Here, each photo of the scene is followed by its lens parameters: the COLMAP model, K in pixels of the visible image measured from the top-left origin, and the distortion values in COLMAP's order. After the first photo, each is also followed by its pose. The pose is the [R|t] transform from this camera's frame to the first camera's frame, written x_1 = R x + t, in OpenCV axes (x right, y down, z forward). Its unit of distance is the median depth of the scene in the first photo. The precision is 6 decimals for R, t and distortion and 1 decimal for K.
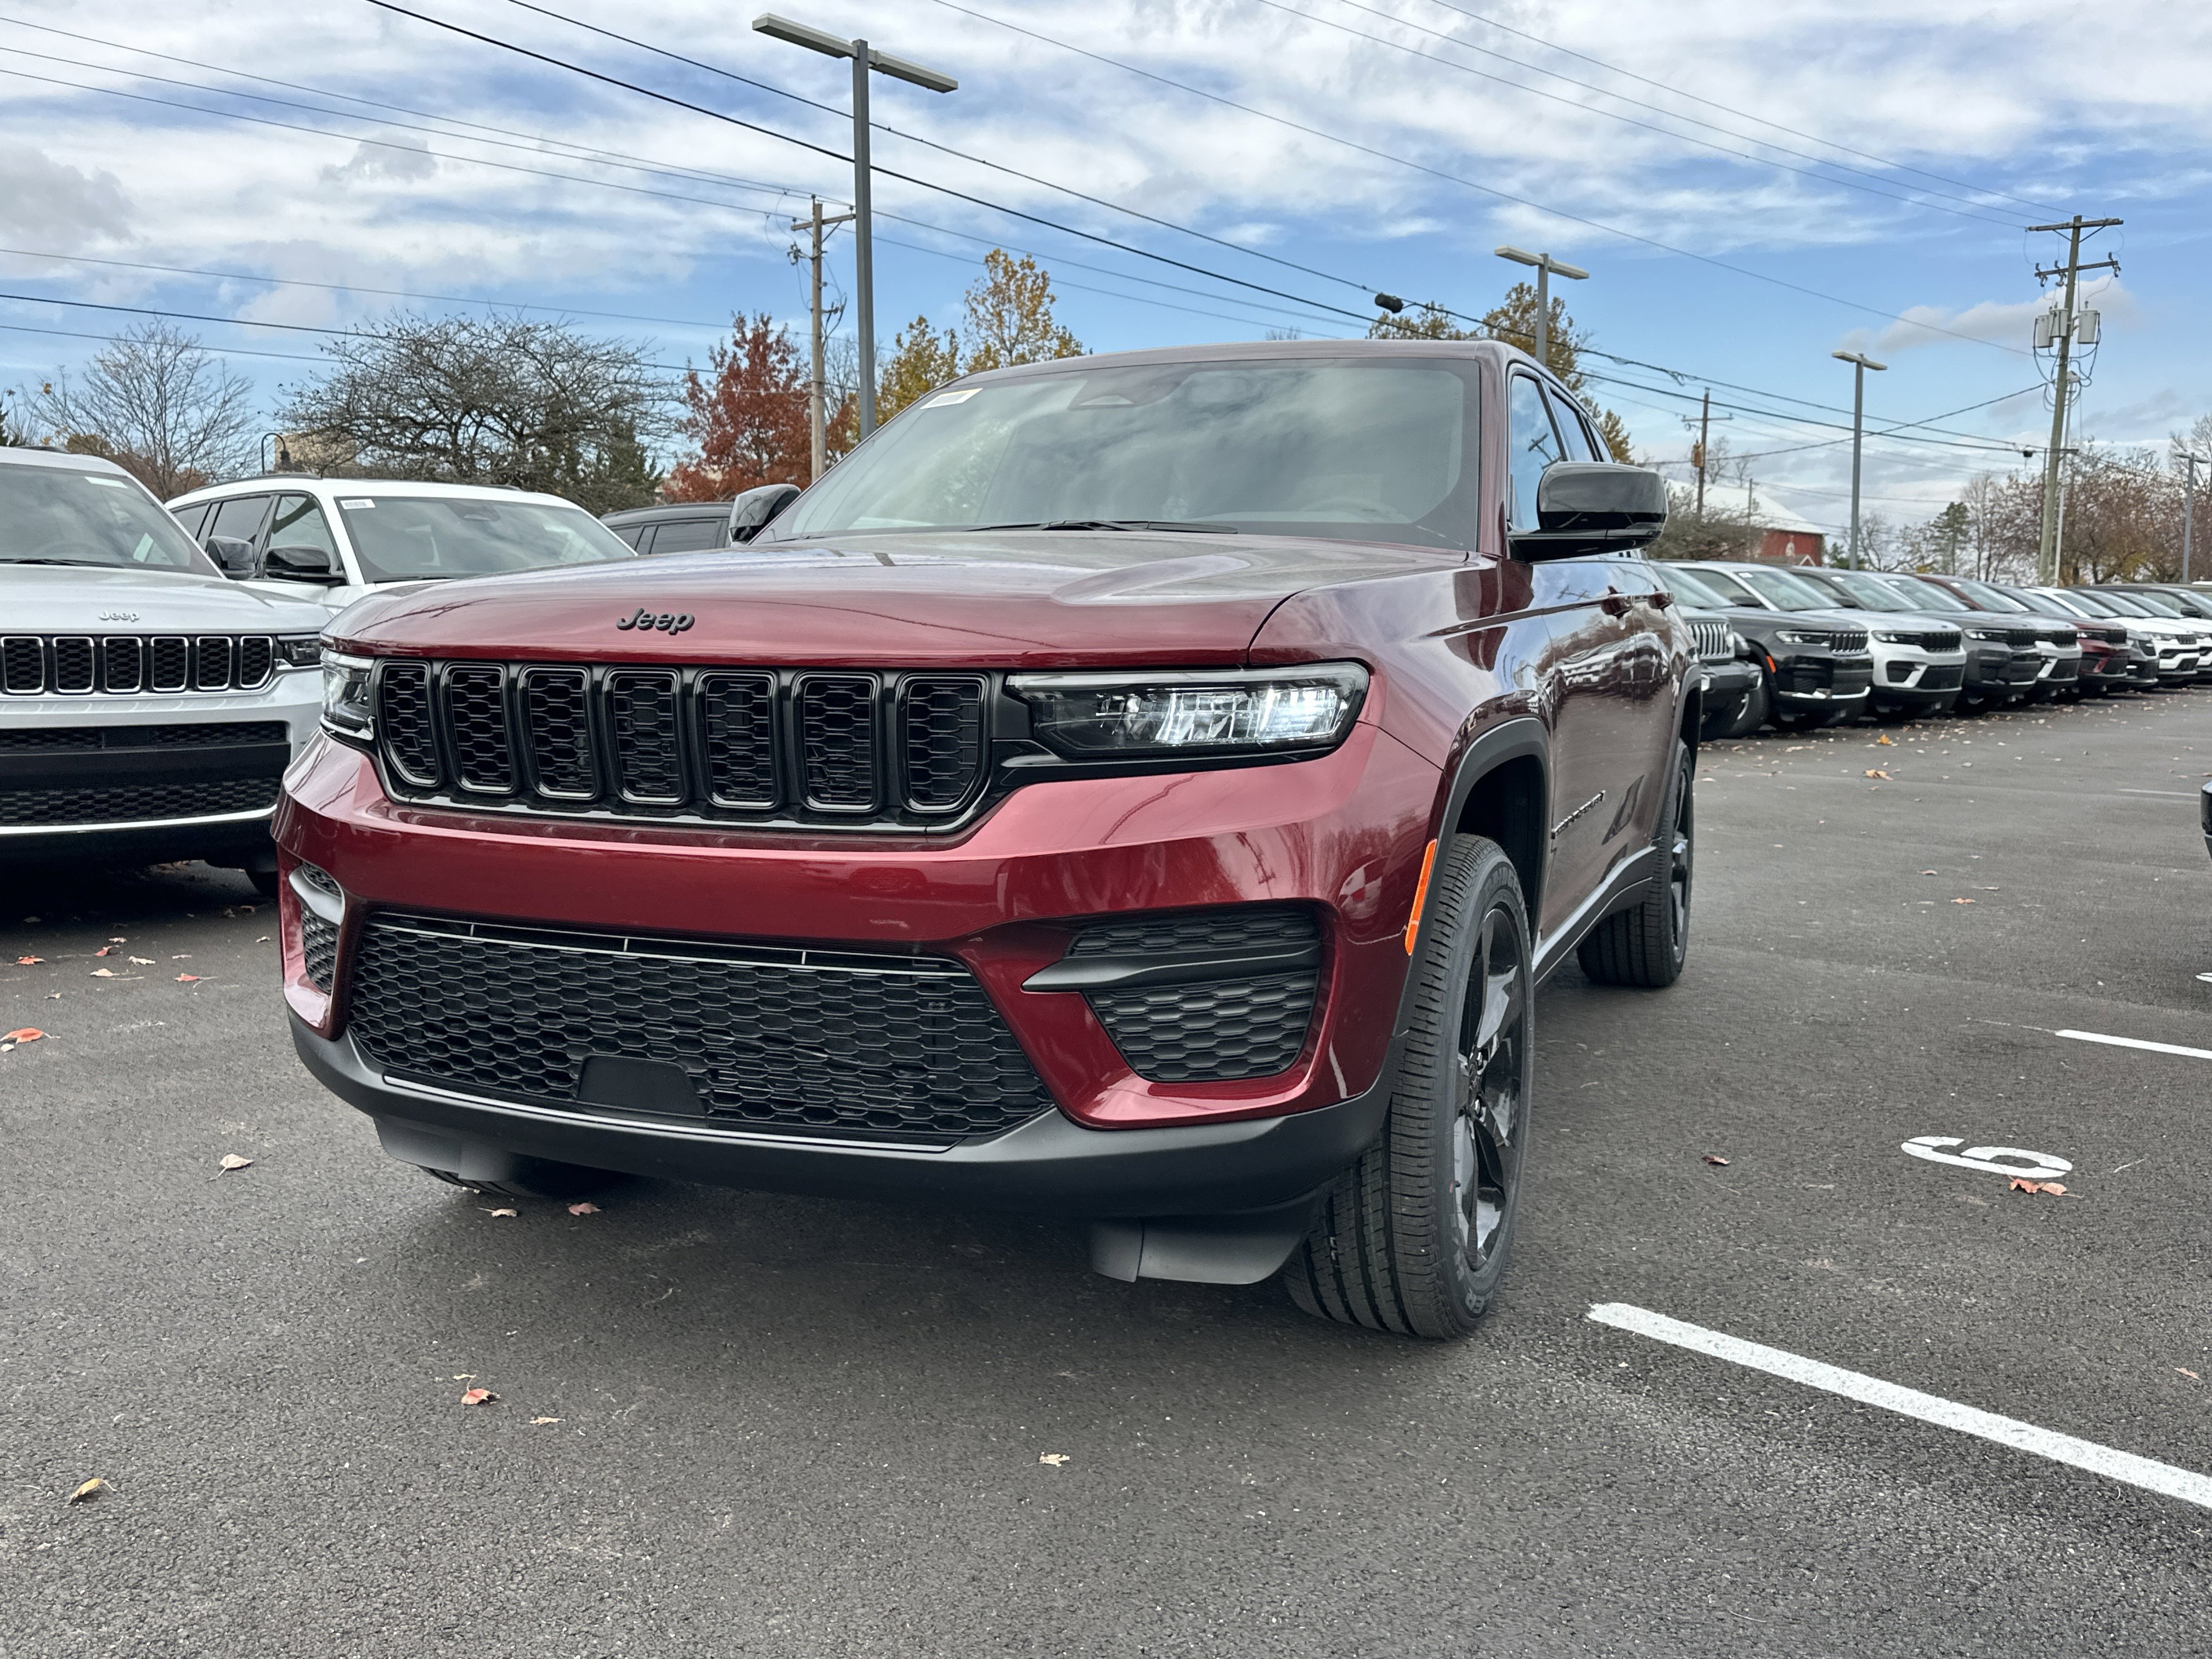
lens RADIAL K [[1878.4, 0, 1118.4], [0, 1878.4, 833.3], [0, 0, 1]] dist [0.104151, -0.151793]
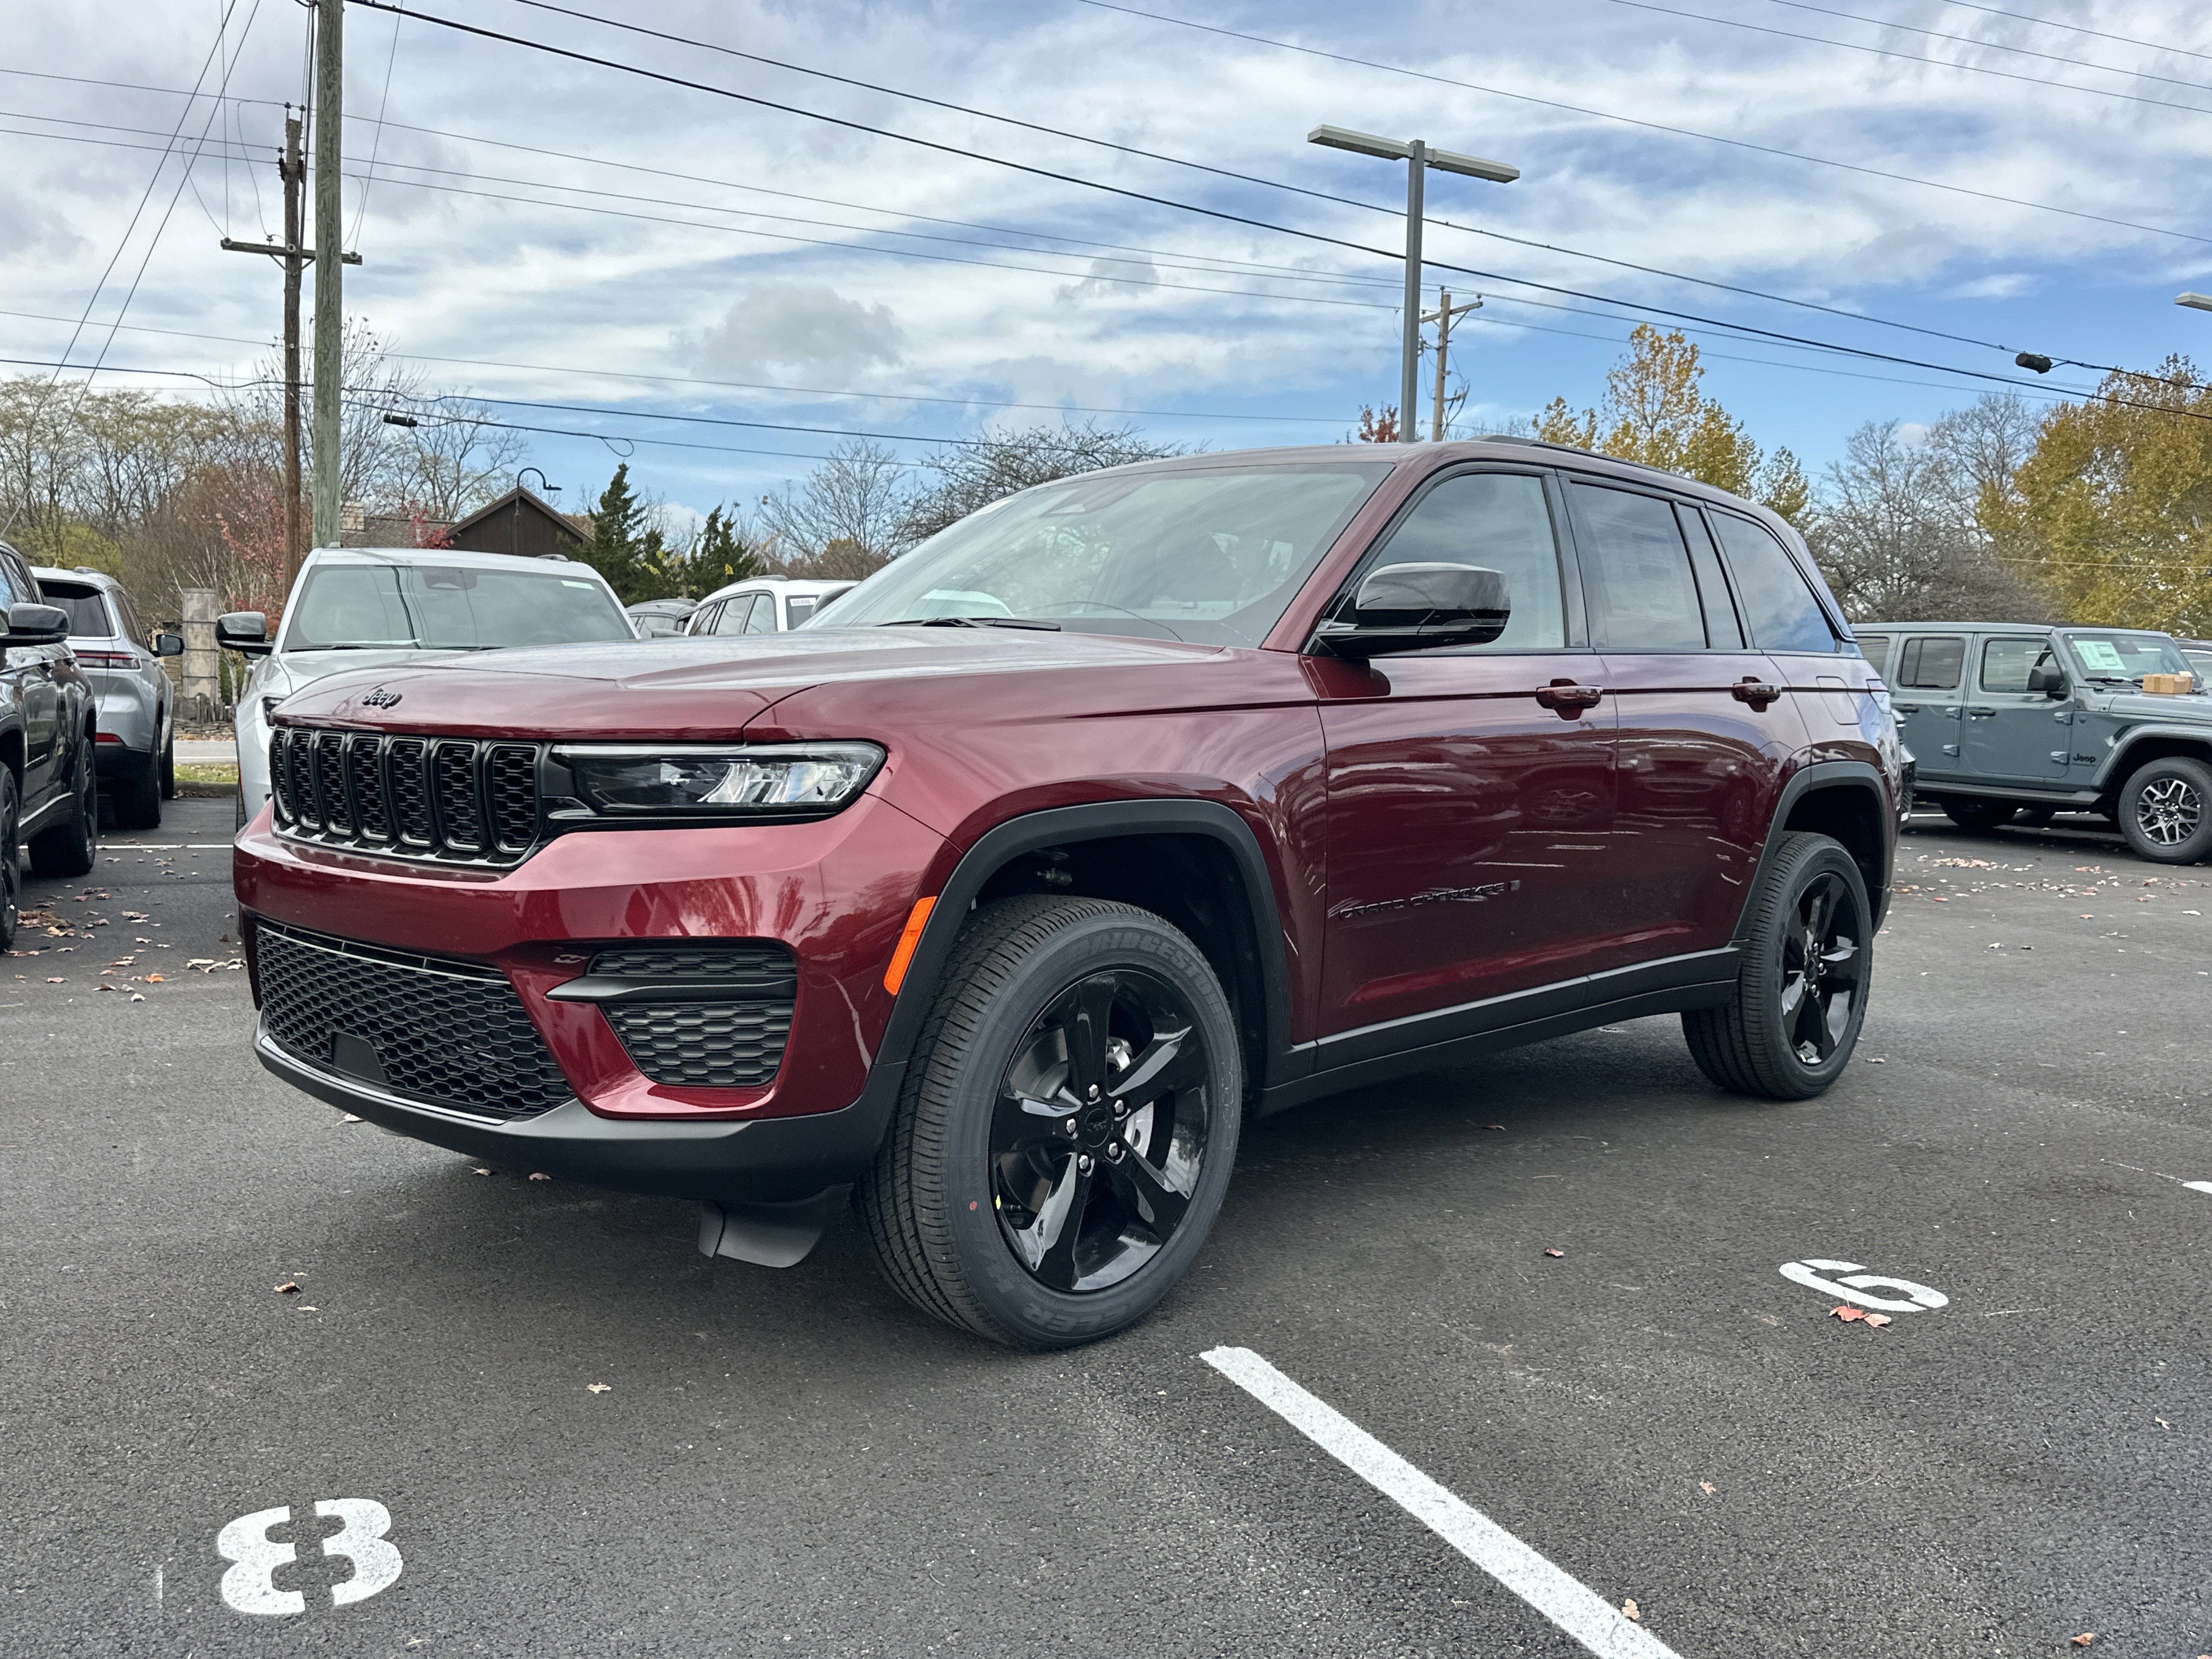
lens RADIAL K [[1878.4, 0, 1097.7], [0, 1878.4, 860.4], [0, 0, 1]] dist [0.104151, -0.151793]
pose [[0.932424, 0.044243, -0.358646, 0.454118], [-0.054614, 0.998330, -0.018833, -0.002093], [0.357214, 0.037148, 0.933283, -0.025810]]
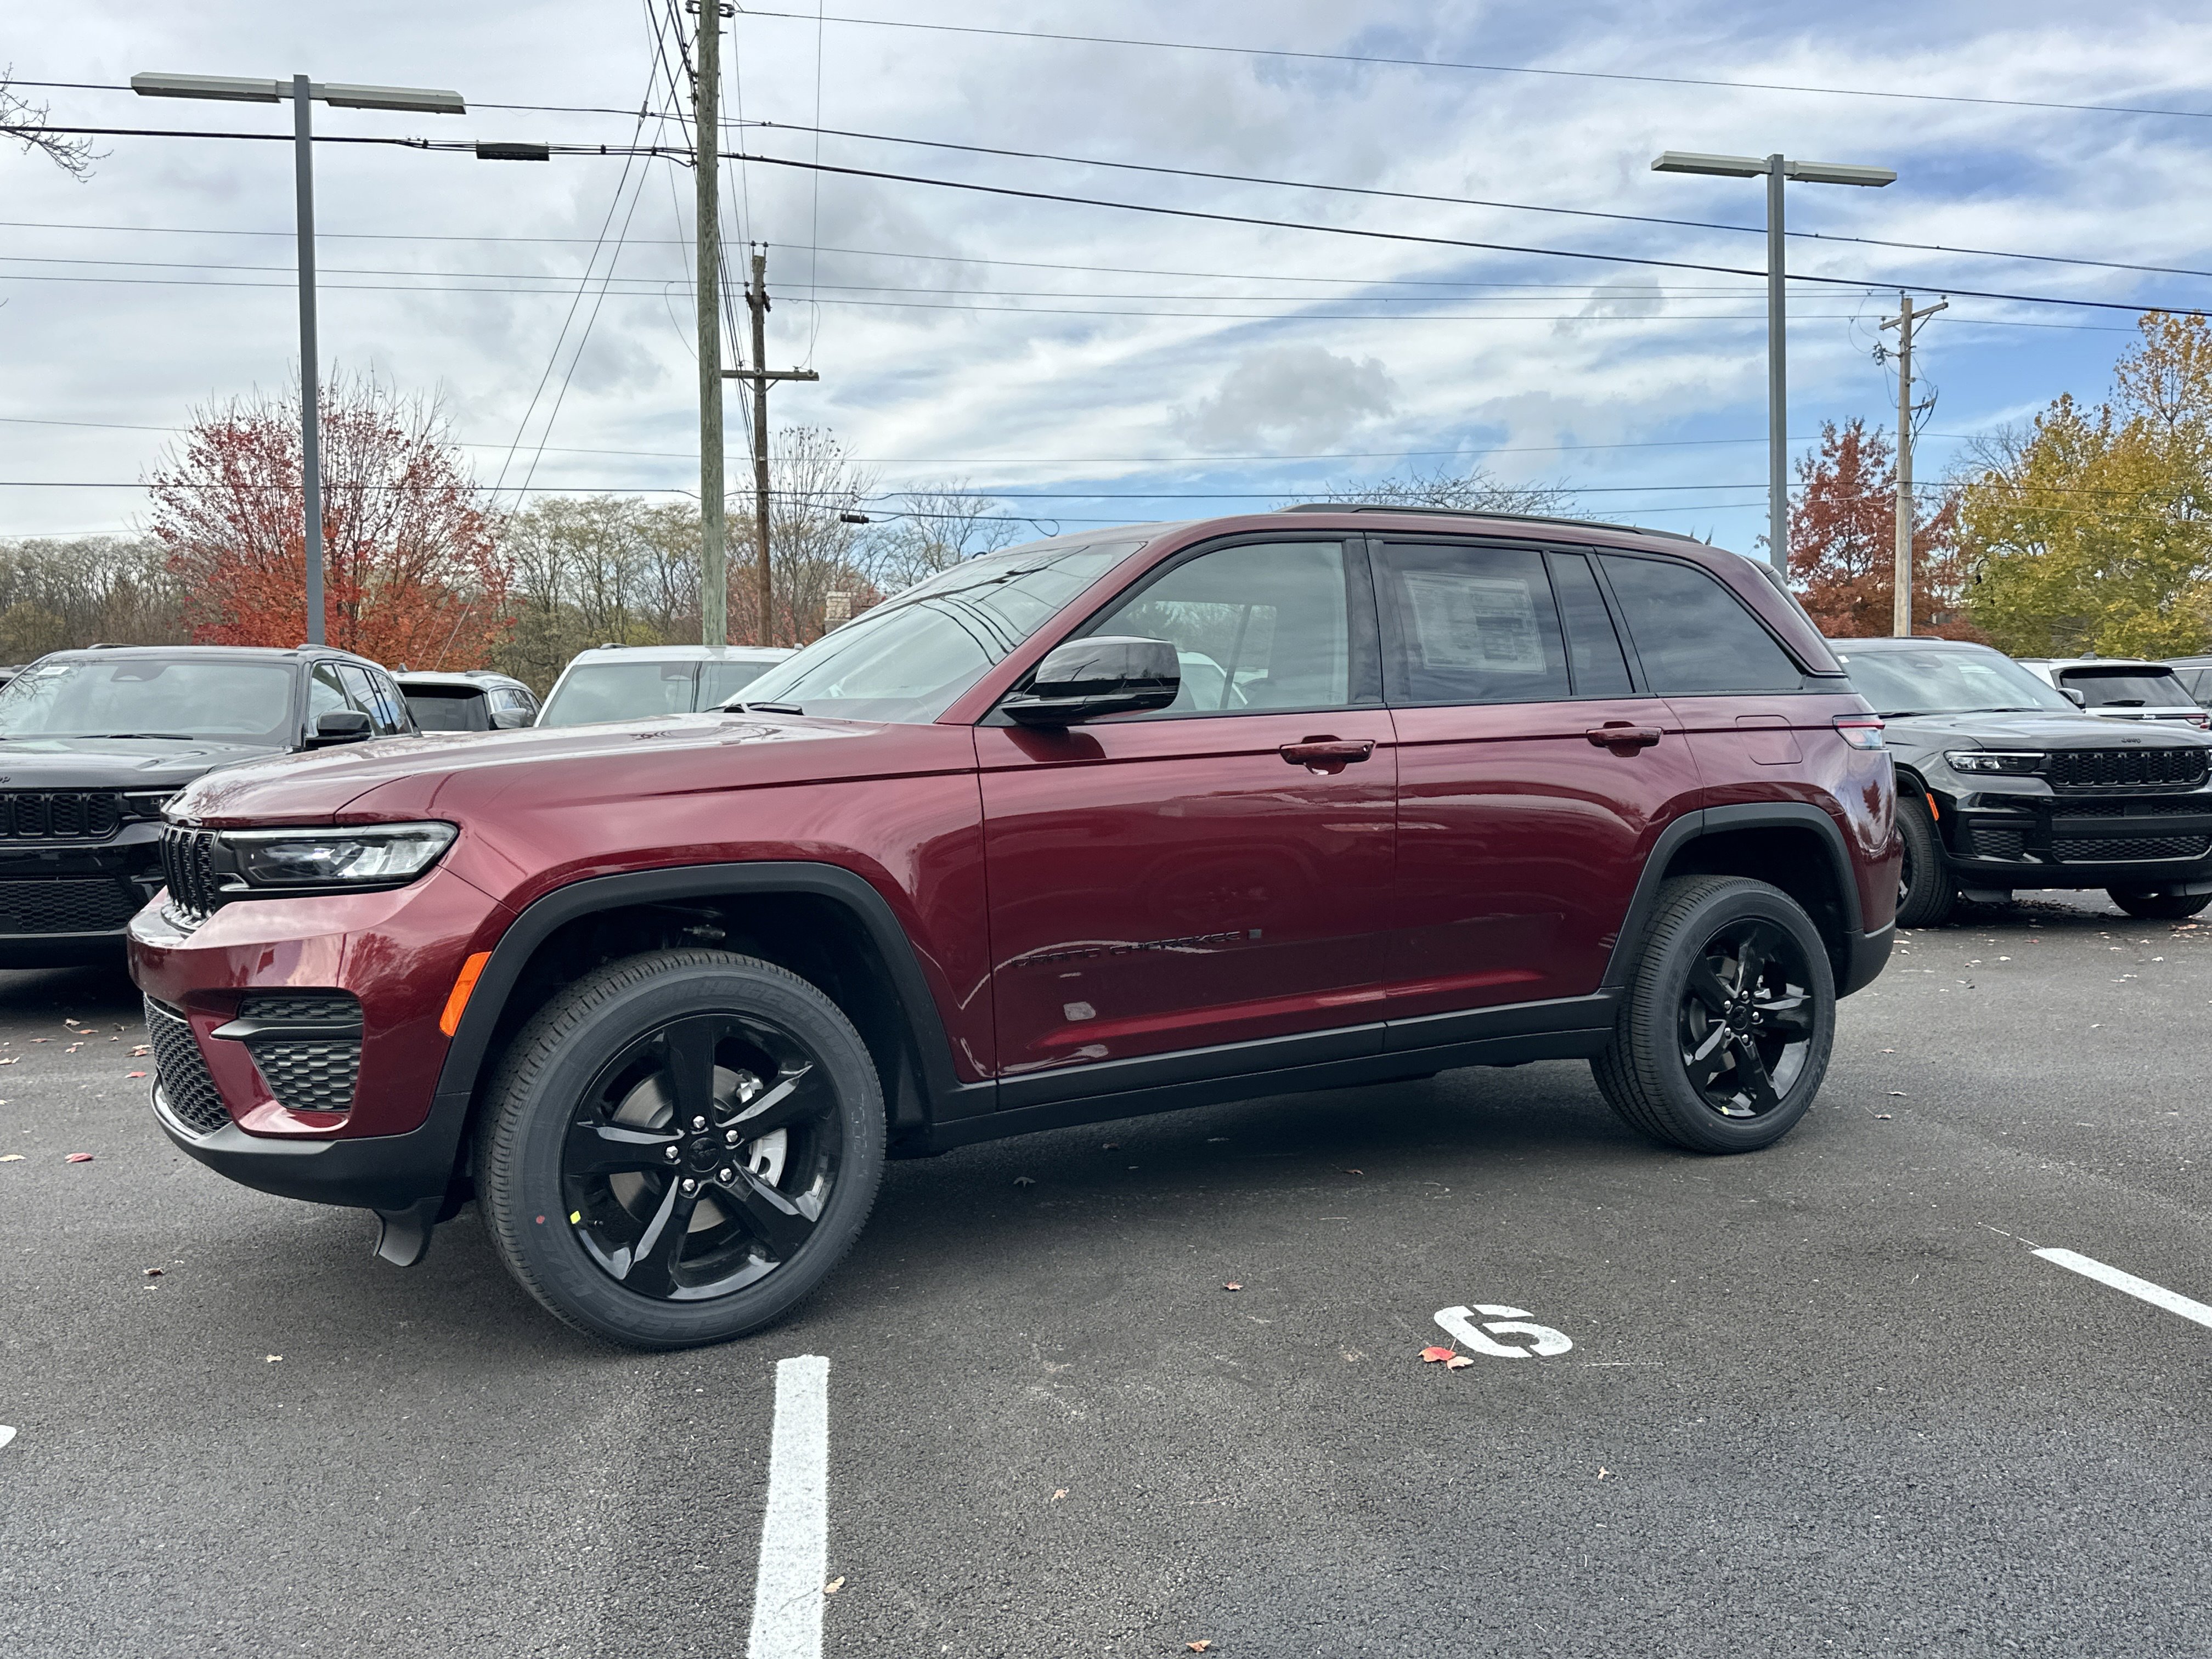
lens RADIAL K [[1878.4, 0, 1089.0], [0, 1878.4, 844.9], [0, 0, 1]] dist [0.104151, -0.151793]
pose [[0.798577, 0.012174, -0.601770, 0.902497], [-0.045022, 0.998203, -0.039551, -0.027053], [0.600207, 0.058677, 0.797690, 0.111815]]
